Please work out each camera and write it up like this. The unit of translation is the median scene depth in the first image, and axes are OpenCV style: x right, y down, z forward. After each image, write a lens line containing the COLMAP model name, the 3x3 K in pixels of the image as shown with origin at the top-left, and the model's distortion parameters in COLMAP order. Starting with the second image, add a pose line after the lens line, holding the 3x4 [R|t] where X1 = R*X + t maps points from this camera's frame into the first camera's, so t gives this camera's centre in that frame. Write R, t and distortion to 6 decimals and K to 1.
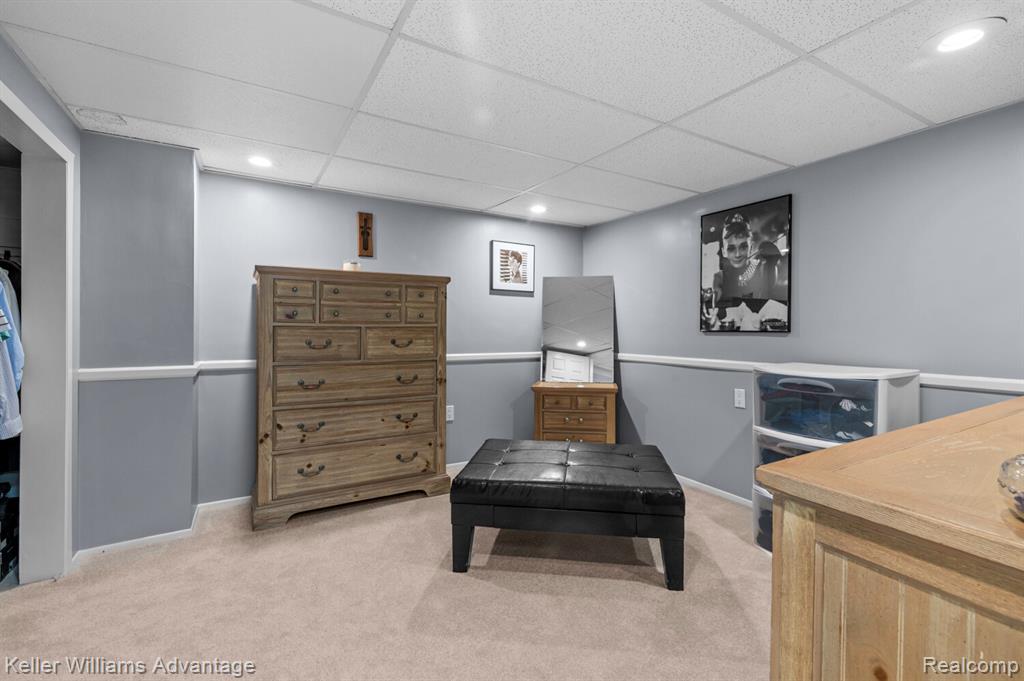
lens RADIAL K [[470.8, 0, 513.9], [0, 470.8, 333.6], [0, 0, 1]] dist [0.013285, -0.001675]
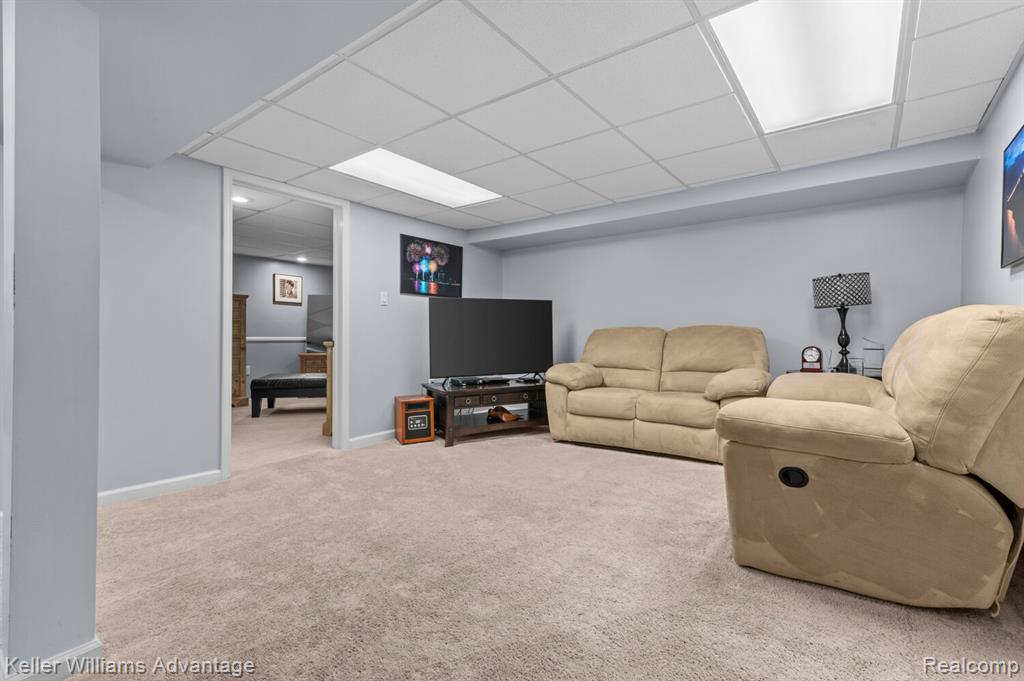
lens RADIAL K [[470.8, 0, 515.4], [0, 470.8, 340.5], [0, 0, 1]] dist [0.013285, -0.001675]
pose [[0.923906, -0.005770, 0.382576, 0.108965], [0.007662, 0.999965, -0.003423, 0.066460], [-0.382542, 0.006094, 0.923918, -0.985127]]
